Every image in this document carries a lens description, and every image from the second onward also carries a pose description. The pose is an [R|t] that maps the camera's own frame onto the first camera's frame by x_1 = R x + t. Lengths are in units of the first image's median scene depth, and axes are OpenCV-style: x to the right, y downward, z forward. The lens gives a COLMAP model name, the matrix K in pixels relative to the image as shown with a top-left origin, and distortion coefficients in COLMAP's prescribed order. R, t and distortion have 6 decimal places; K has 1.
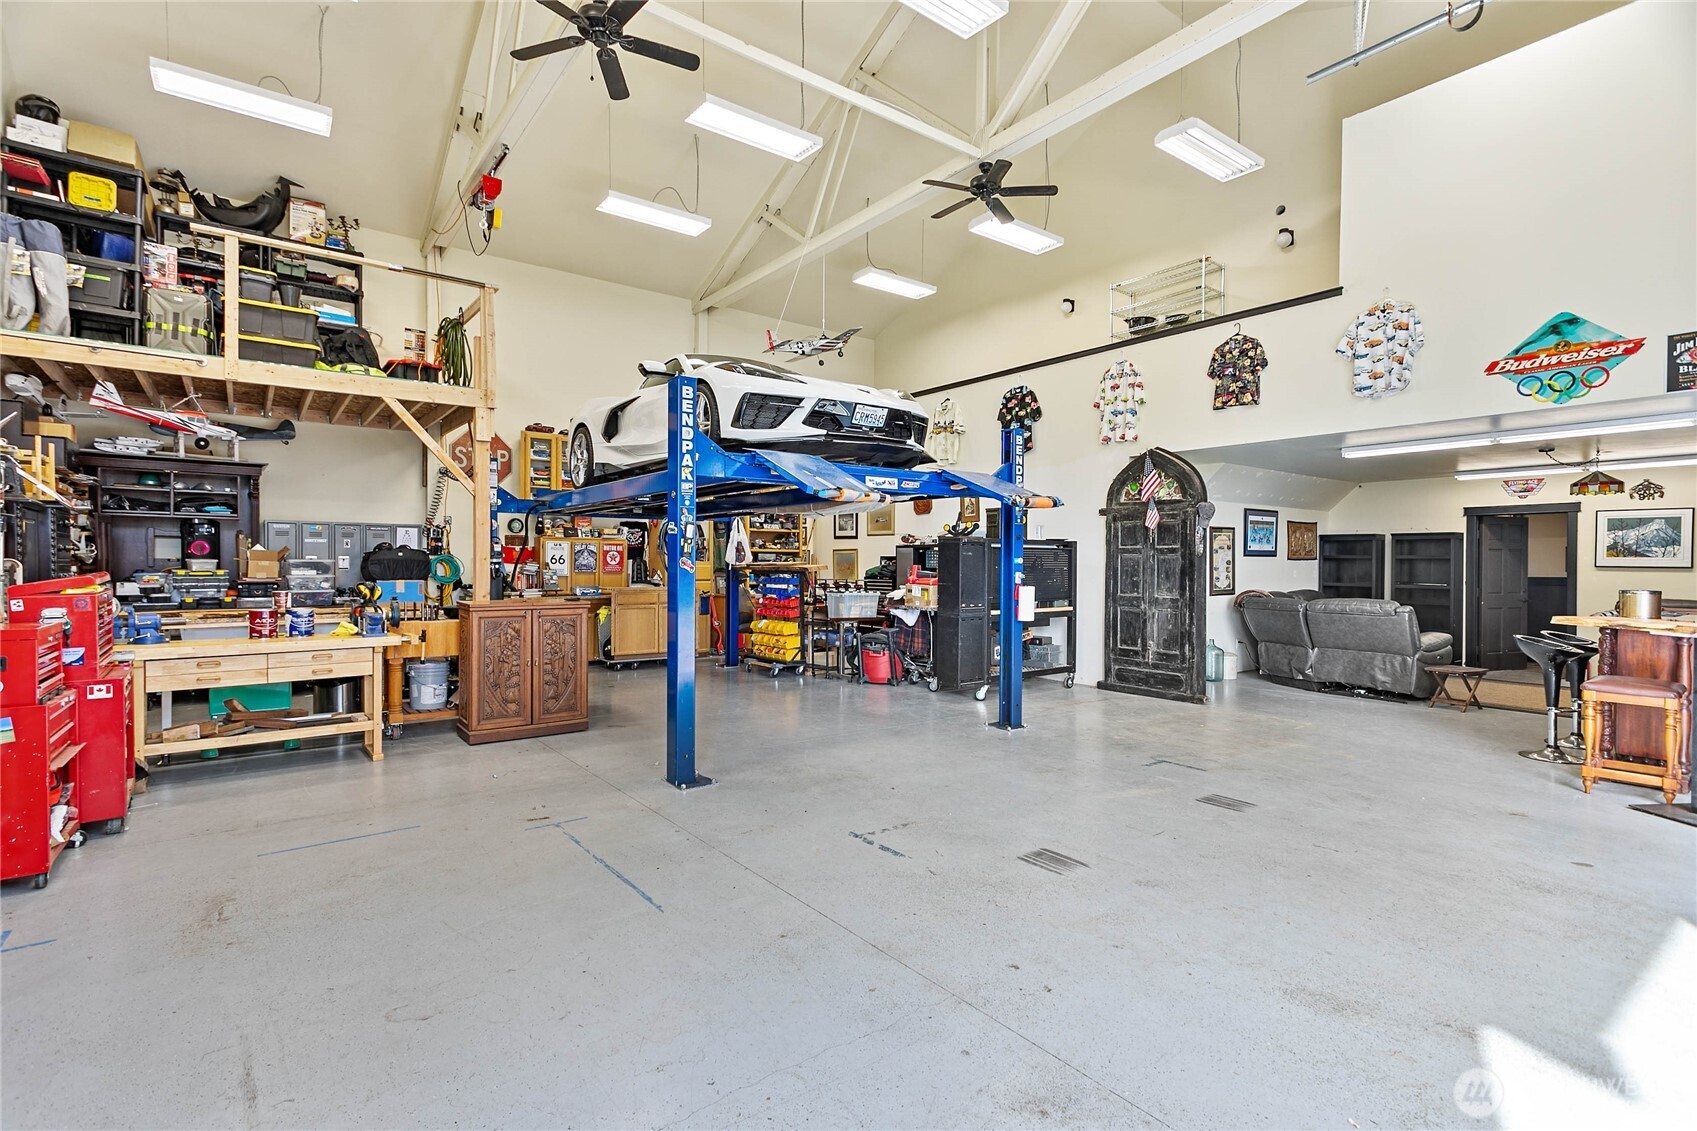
lens RADIAL K [[806.7, 0, 853.8], [0, 806.7, 554.6], [0, 0, 1]] dist [-0.010856, -0.000102]
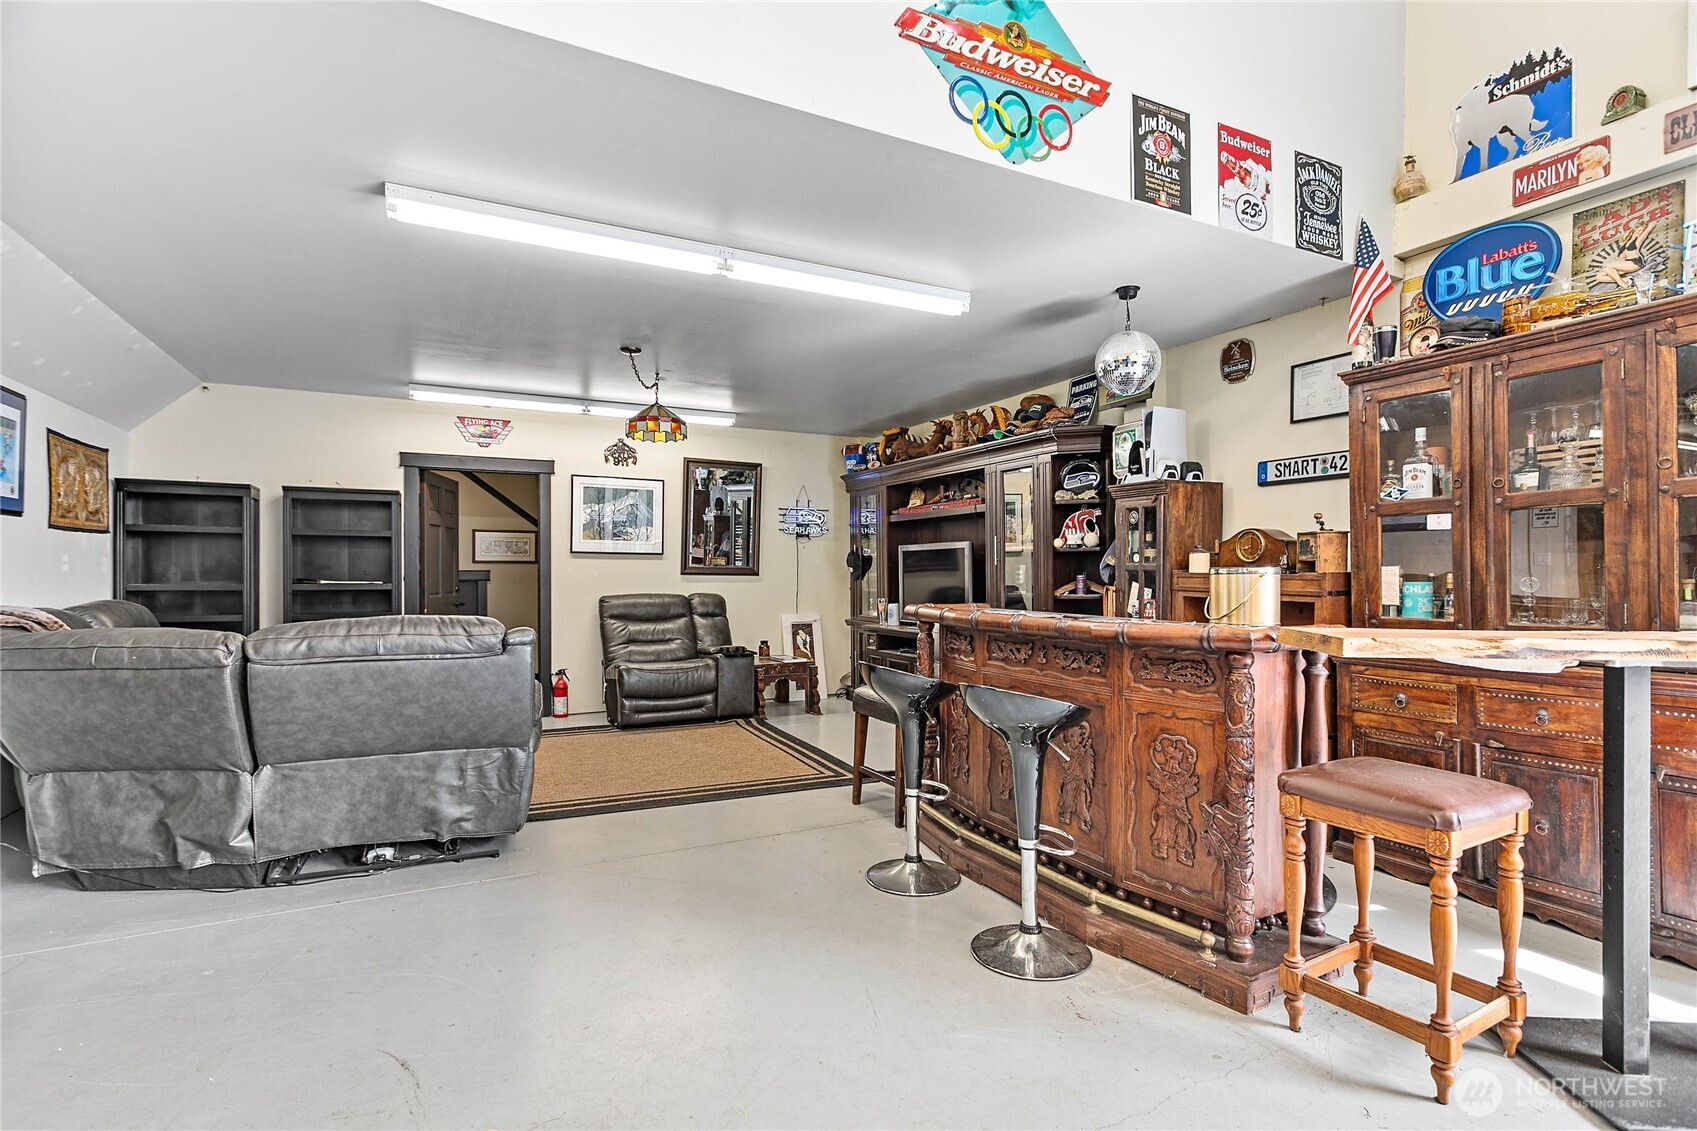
lens RADIAL K [[826.9, 0, 852.3], [0, 826.9, 578.2], [0, 0, 1]] dist [0.000398, -0.000041]
pose [[0.191888, -0.013418, 0.981325, 0.283722], [-0.007794, 0.999854, 0.015195, 0.028905], [-0.981386, -0.010564, 0.191755, 0.702354]]
